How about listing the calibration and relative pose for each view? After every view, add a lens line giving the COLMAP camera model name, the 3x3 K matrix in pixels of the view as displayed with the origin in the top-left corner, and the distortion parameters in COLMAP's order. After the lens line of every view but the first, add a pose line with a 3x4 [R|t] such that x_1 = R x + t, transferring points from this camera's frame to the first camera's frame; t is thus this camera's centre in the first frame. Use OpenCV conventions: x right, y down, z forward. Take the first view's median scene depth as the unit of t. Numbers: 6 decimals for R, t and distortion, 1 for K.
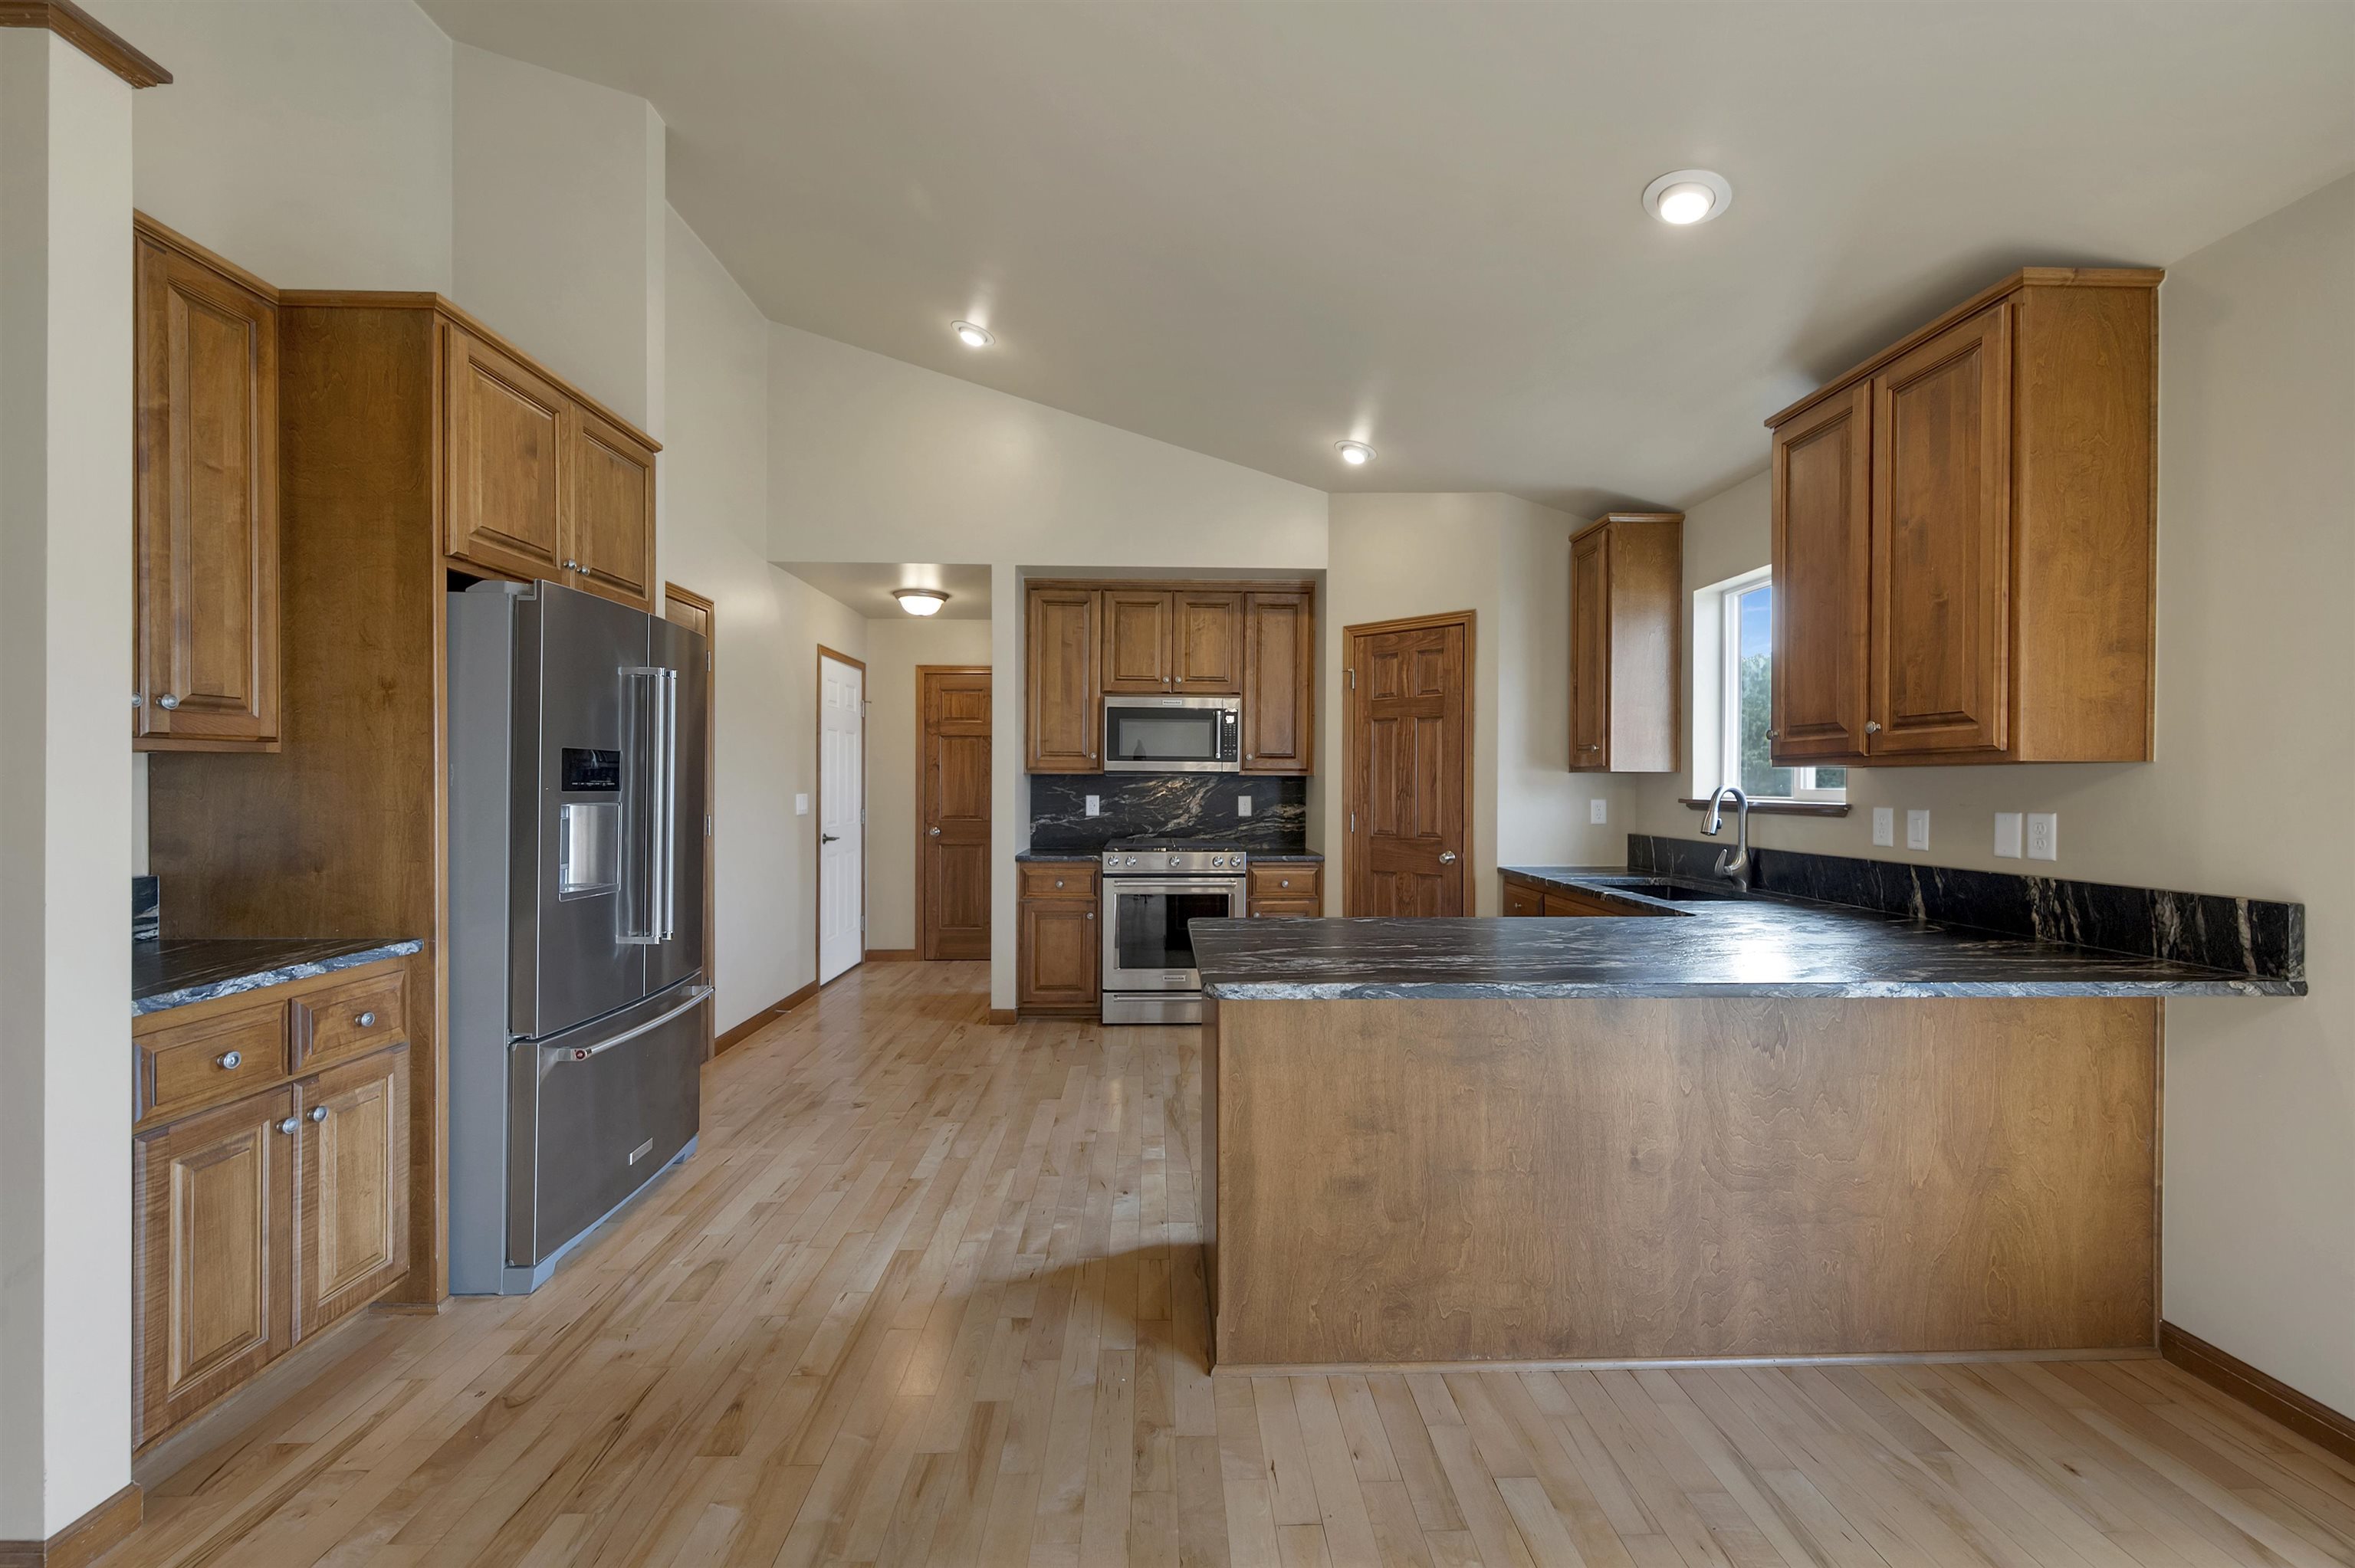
lens RADIAL K [[945.3, 0, 1179.7], [0, 945.3, 789.5], [0, 0, 1]] dist [0.000898, -0.000424]
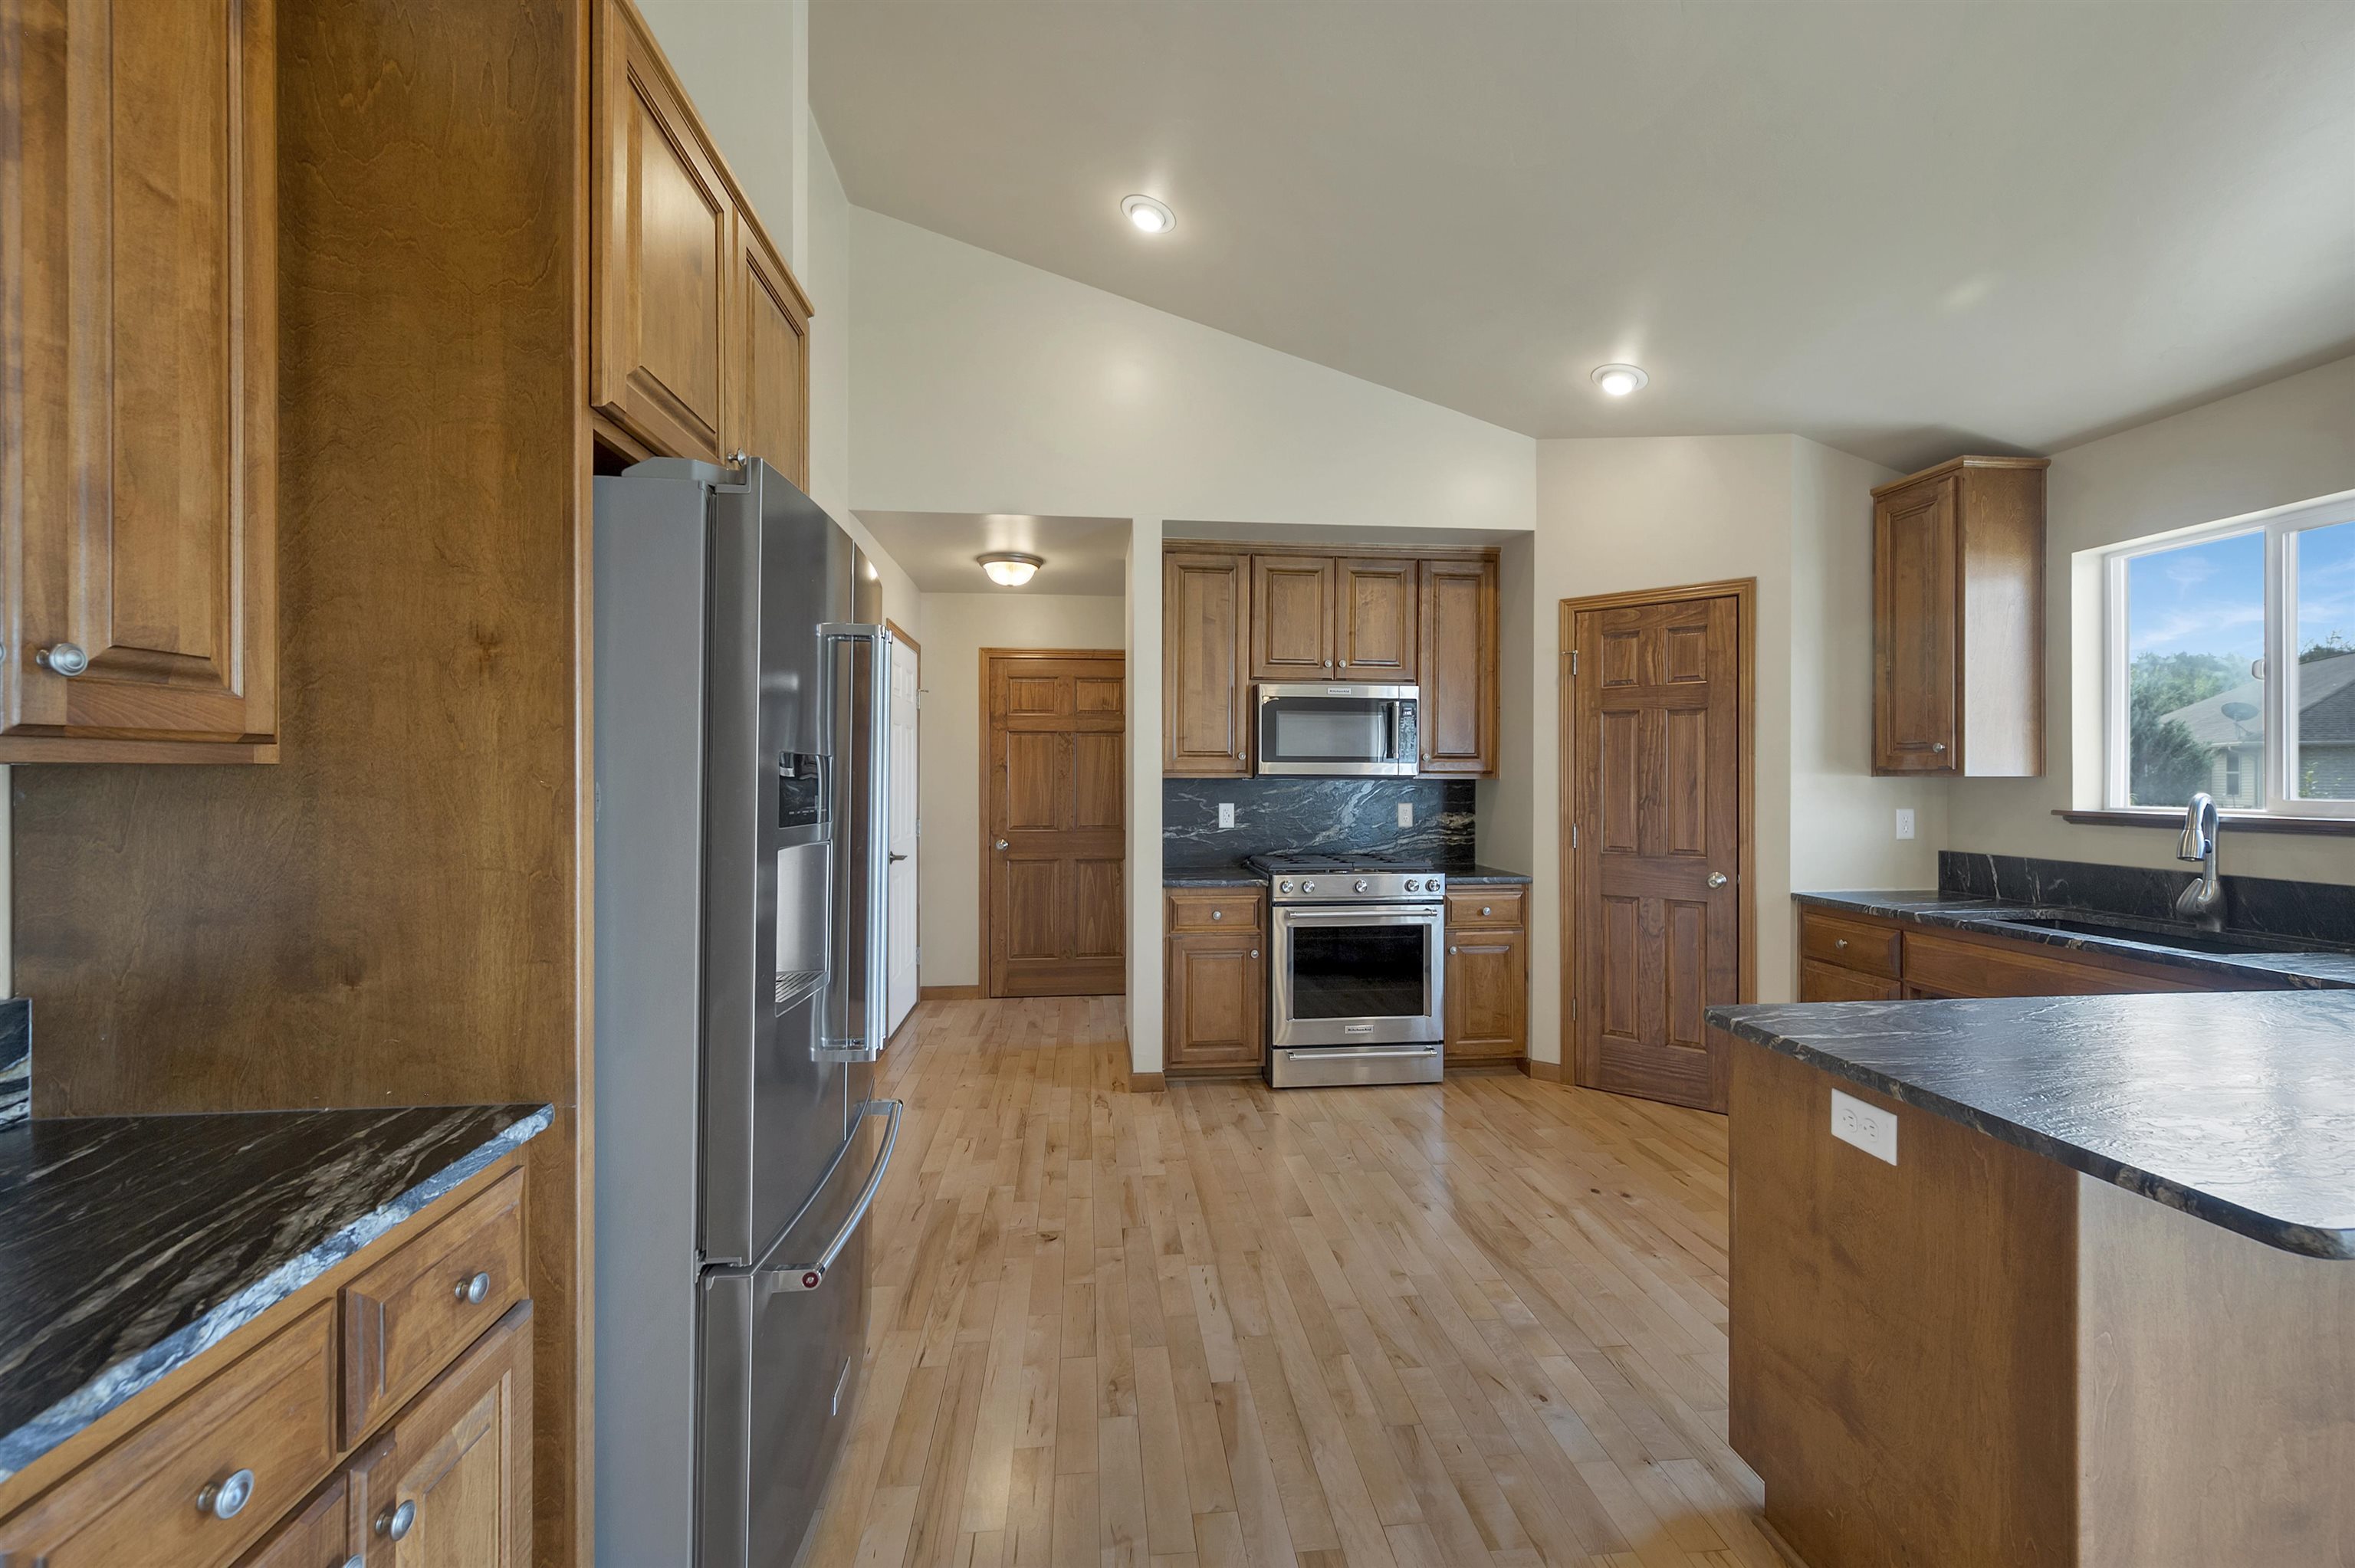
lens RADIAL K [[949.1, 0, 1178.1], [0, 949.1, 779.0], [0, 0, 1]] dist [0.000388, 0.000123]
pose [[0.997604, -0.003011, 0.069121, -0.310476], [0.003463, 0.999973, -0.006424, -0.016107], [-0.069099, 0.006648, 0.997588, 0.277406]]
